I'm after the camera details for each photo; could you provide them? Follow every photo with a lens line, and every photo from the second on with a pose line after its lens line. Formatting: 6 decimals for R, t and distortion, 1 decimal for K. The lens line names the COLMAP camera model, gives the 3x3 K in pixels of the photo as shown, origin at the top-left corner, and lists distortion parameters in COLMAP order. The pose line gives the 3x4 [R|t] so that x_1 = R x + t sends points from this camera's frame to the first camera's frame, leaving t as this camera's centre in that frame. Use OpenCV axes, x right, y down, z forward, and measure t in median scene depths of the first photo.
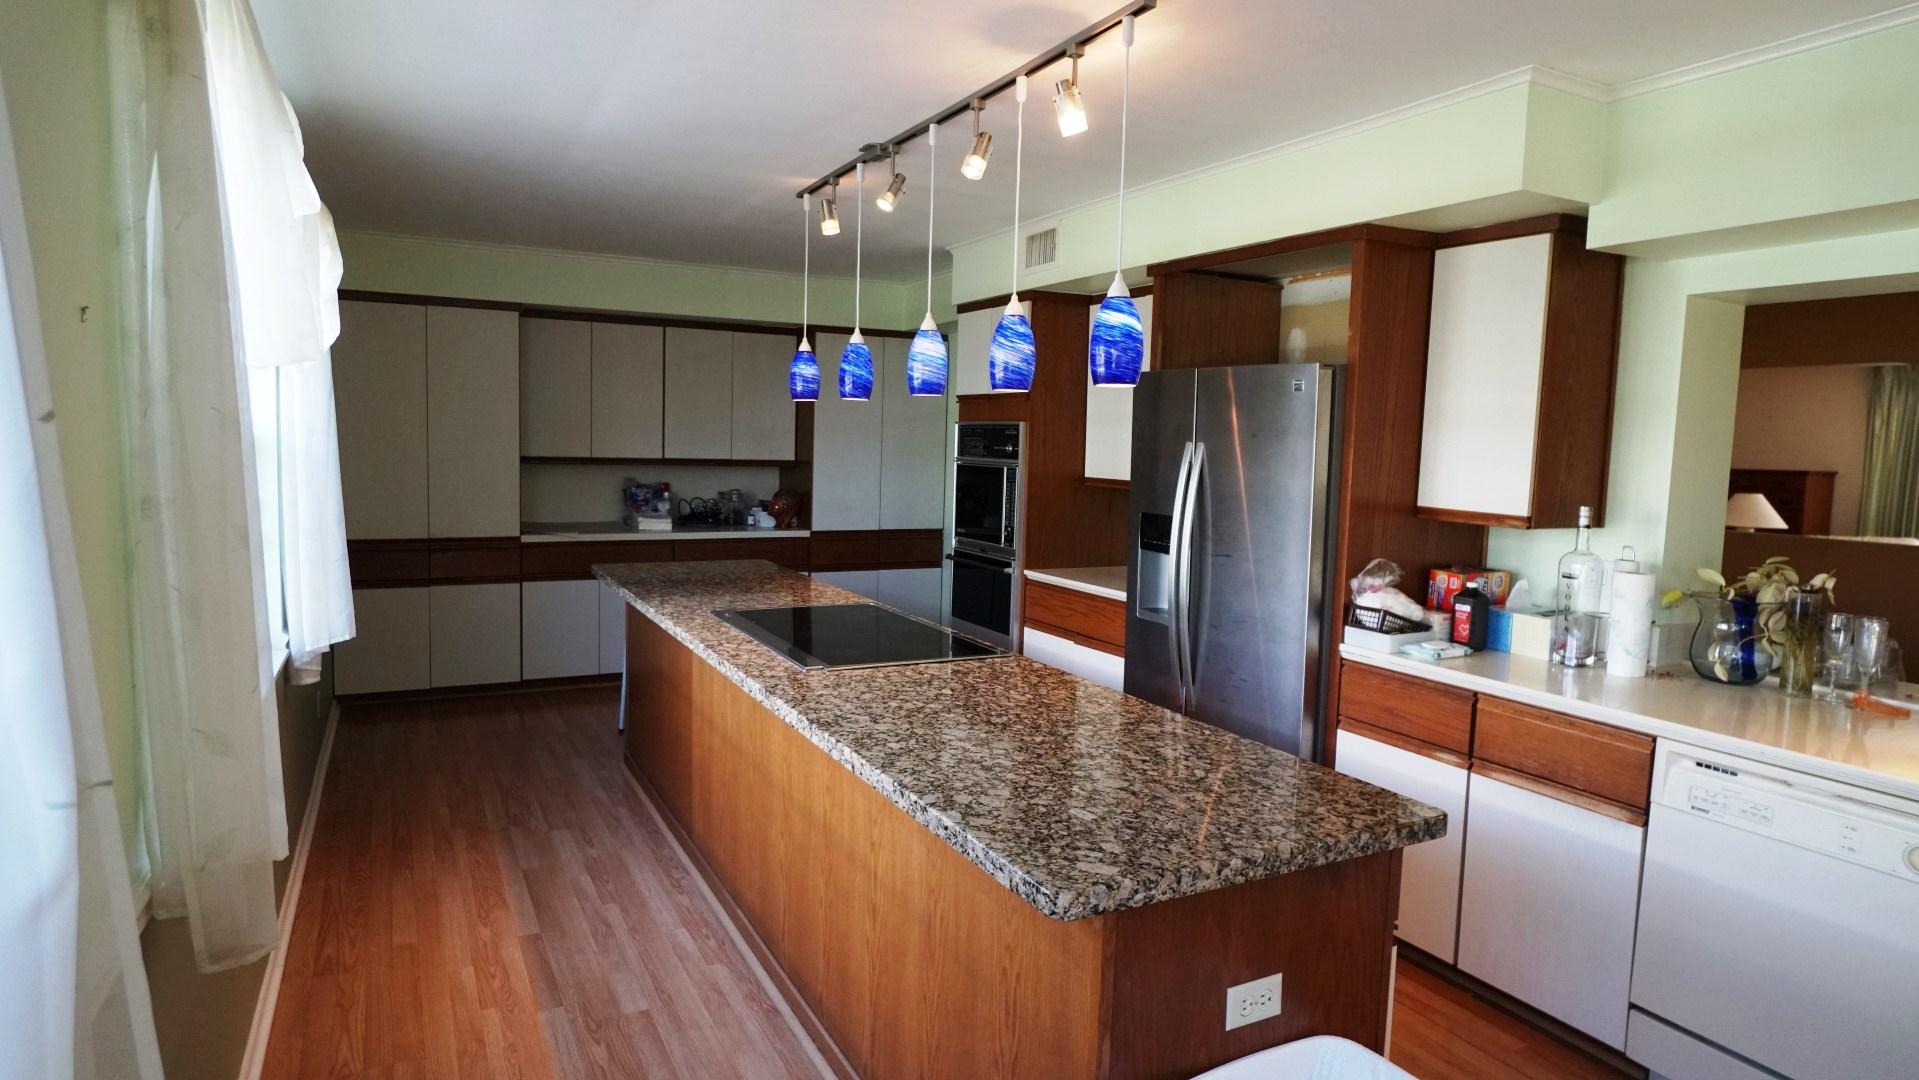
lens RADIAL K [[1080.7, 0, 961.8], [0, 1080.7, 537.0], [0, 0, 1]] dist [-0.008823, 0.000295]
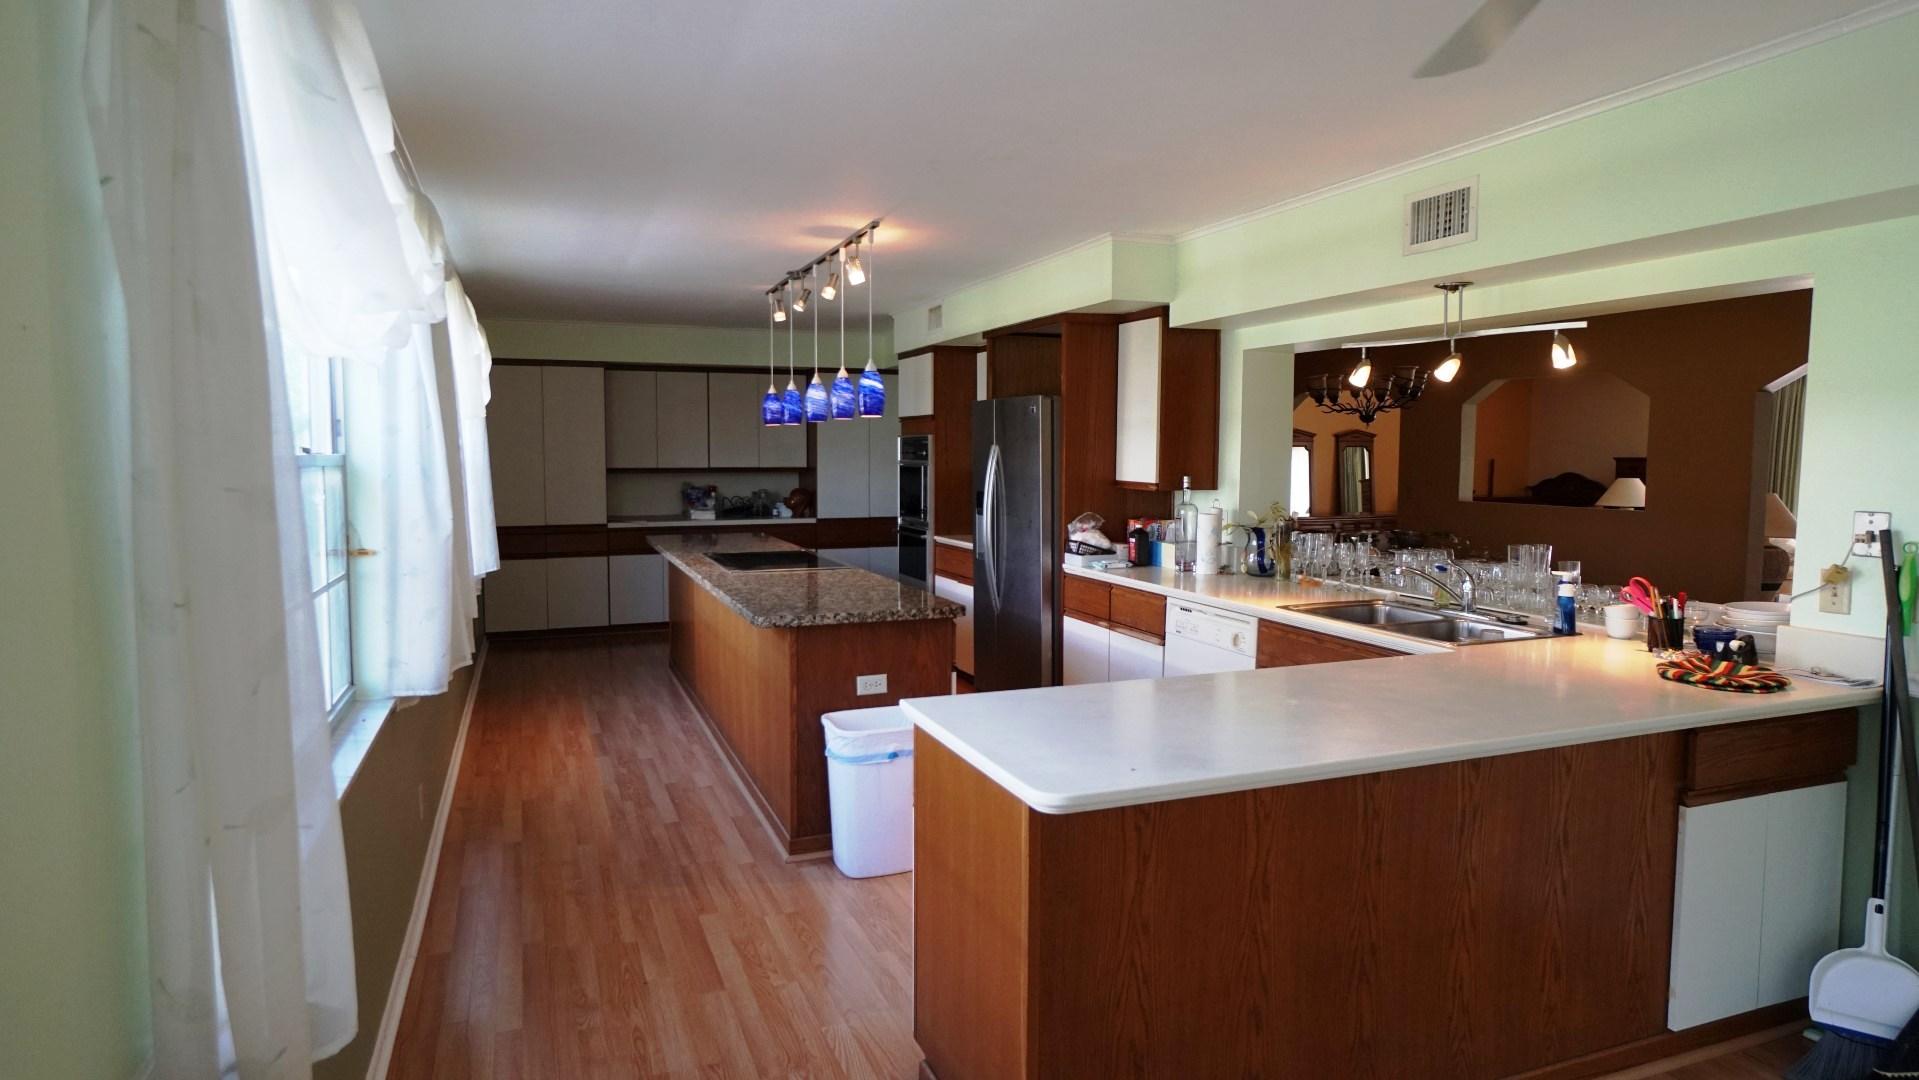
lens RADIAL K [[1080.7, 0, 962.1], [0, 1080.7, 537.3], [0, 0, 1]] dist [-0.008823, 0.000295]
pose [[0.994617, -0.017786, -0.102081, 0.354609], [0.016668, 0.999791, -0.011797, 0.072802], [0.102269, 0.010032, 0.994706, -0.649277]]
